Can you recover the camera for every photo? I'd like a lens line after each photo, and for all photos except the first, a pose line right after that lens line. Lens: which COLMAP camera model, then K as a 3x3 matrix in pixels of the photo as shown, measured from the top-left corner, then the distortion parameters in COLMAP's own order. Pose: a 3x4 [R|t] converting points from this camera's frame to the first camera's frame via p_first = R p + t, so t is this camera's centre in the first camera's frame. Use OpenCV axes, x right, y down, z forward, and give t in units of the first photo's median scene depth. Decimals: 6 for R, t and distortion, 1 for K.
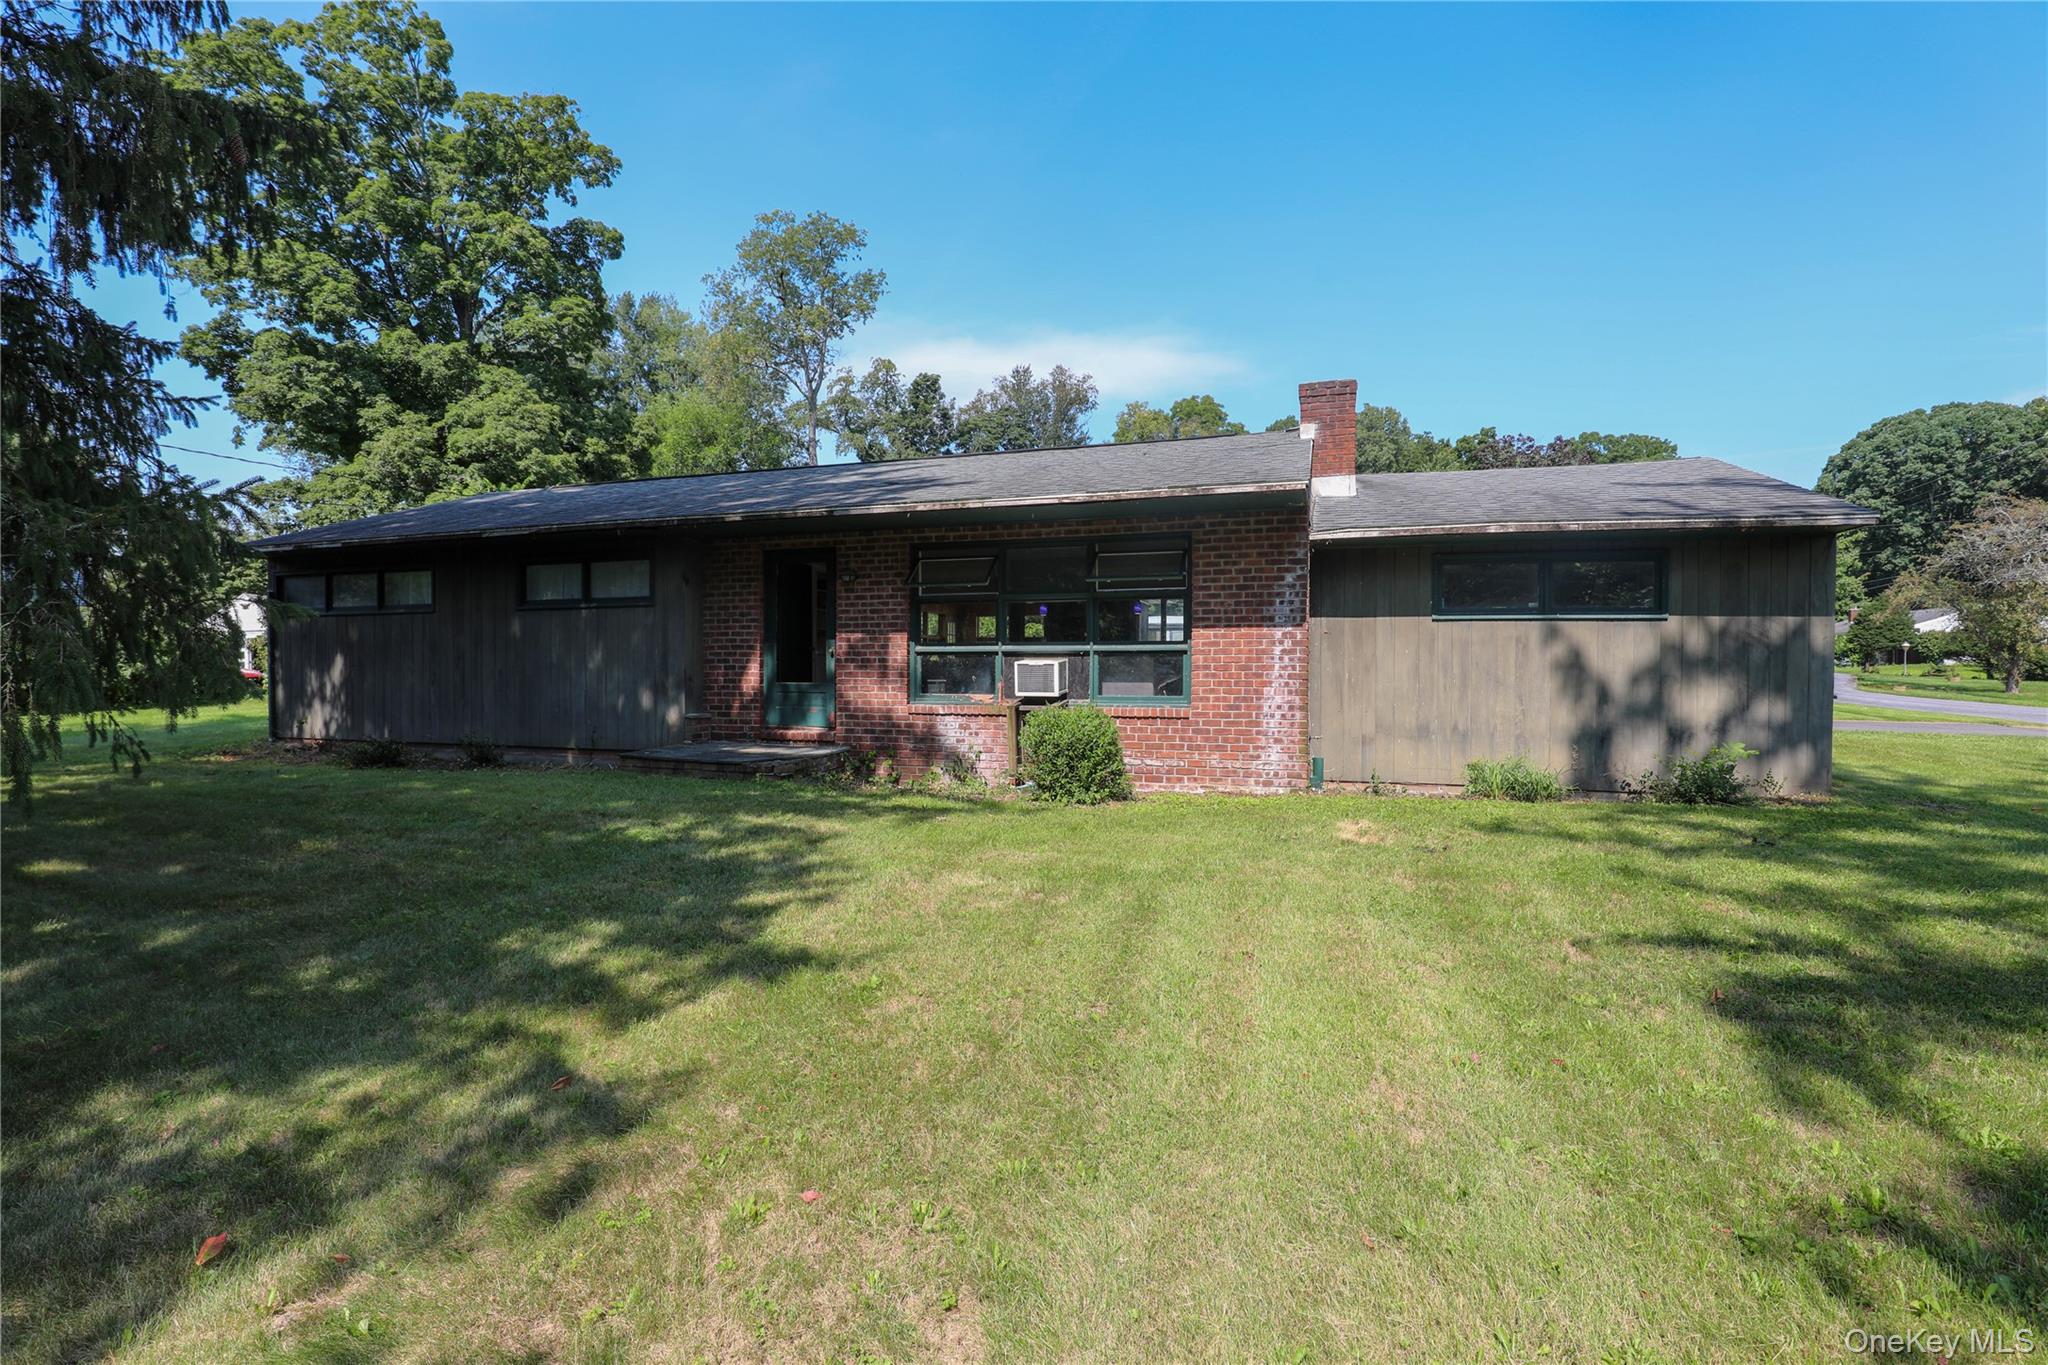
lens RADIAL K [[936.6, 0, 1011.1], [0, 936.6, 682.9], [0, 0, 1]] dist [-0.039109, 0.008483]
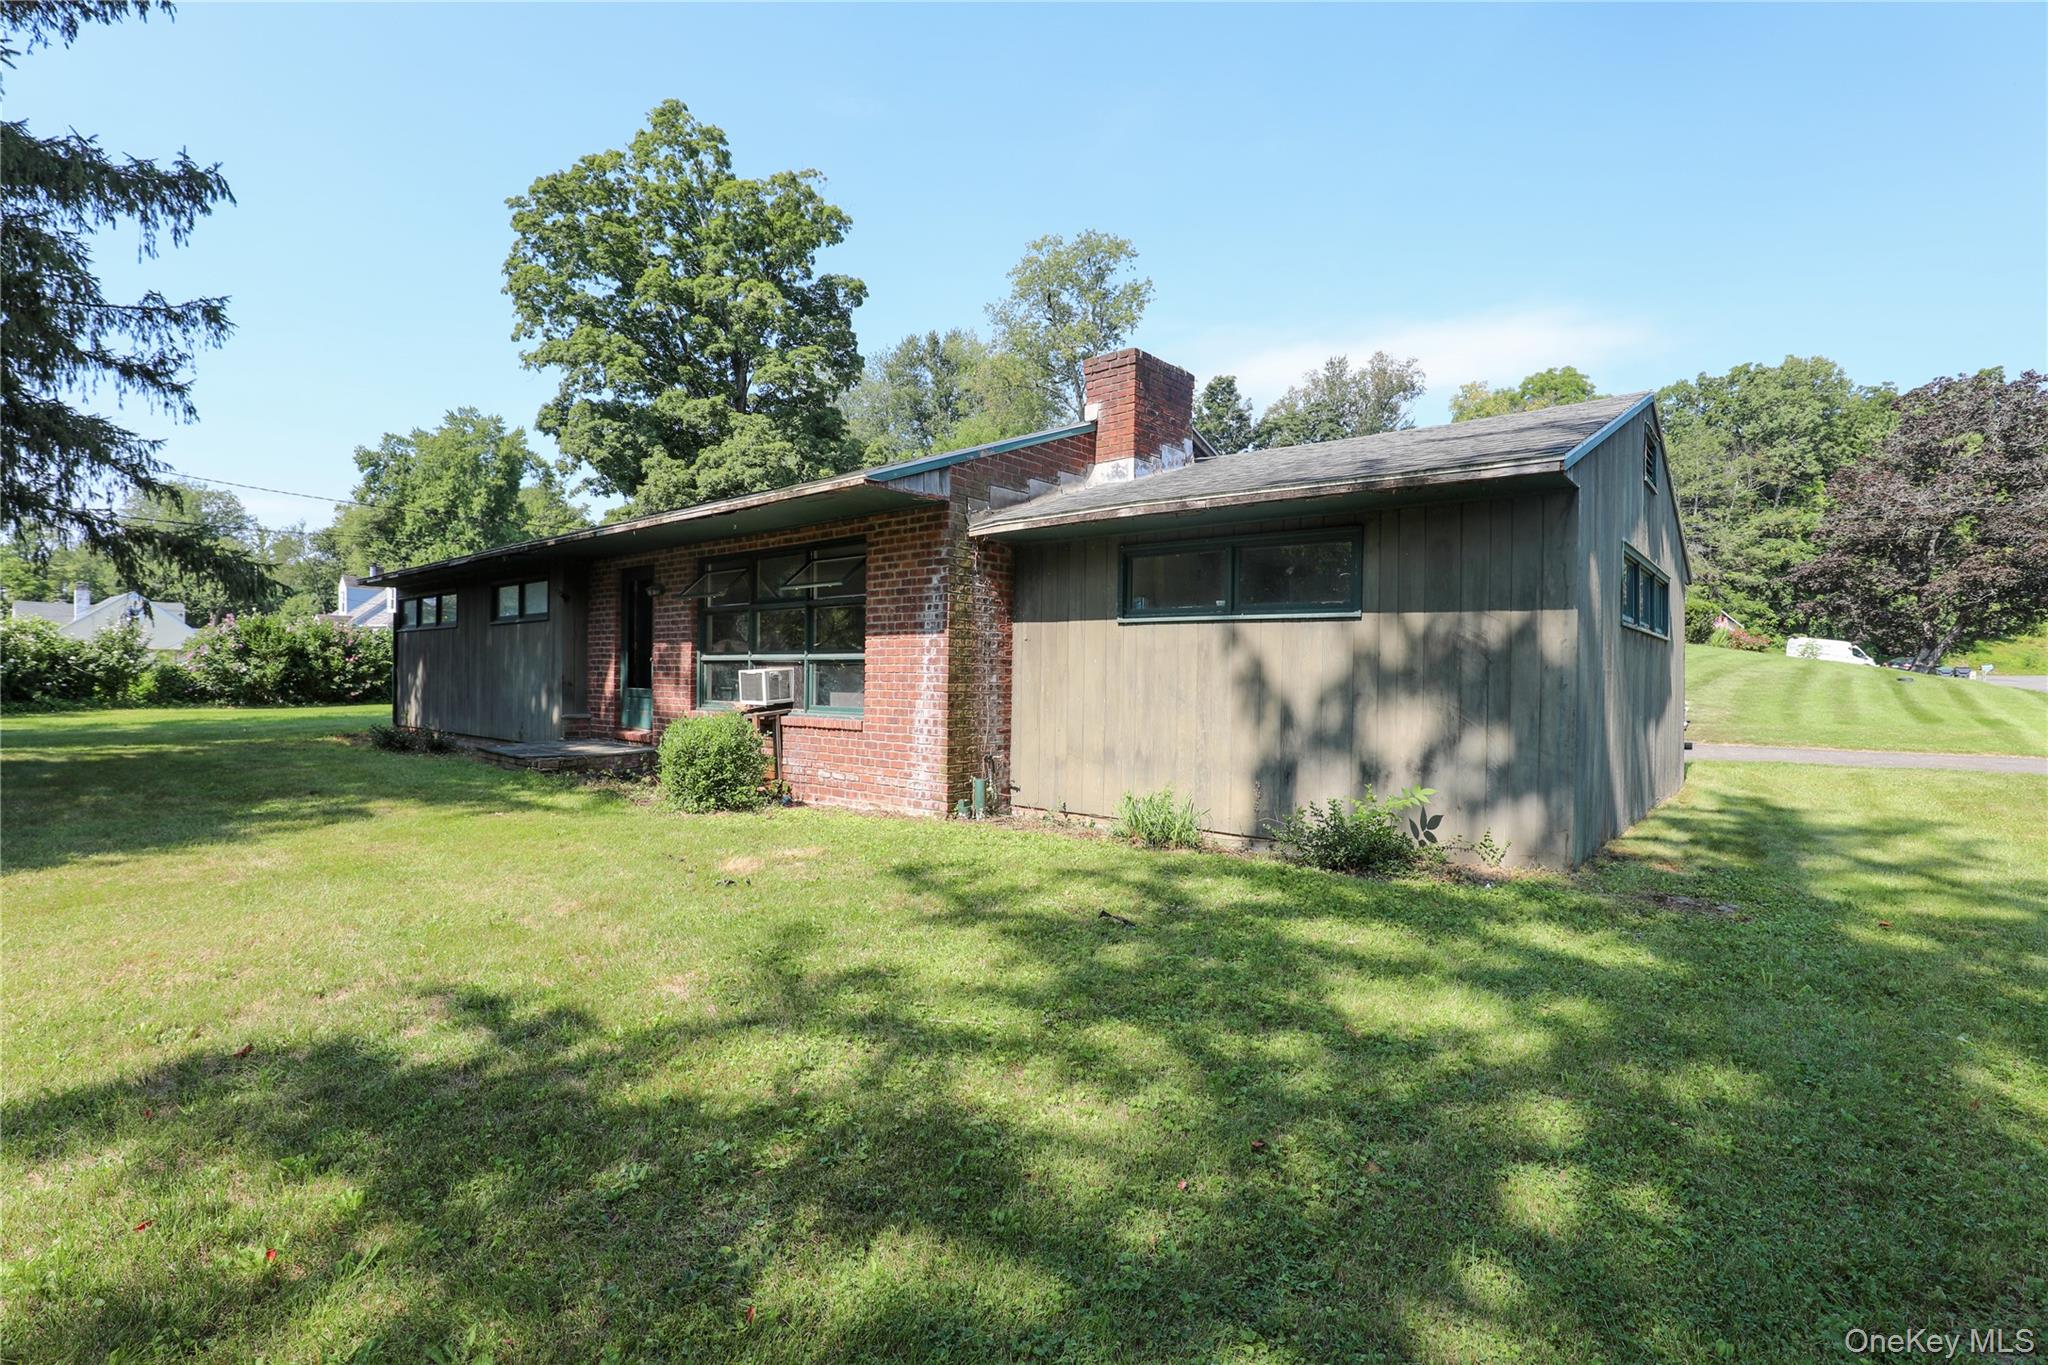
lens RADIAL K [[936.6, 0, 1013.5], [0, 936.6, 680.5], [0, 0, 1]] dist [-0.039109, 0.008483]
pose [[0.925149, 0.010298, -0.379465, 0.679229], [-0.015002, 0.999843, -0.009443, -0.006572], [0.379309, 0.014429, 0.925158, 0.176328]]
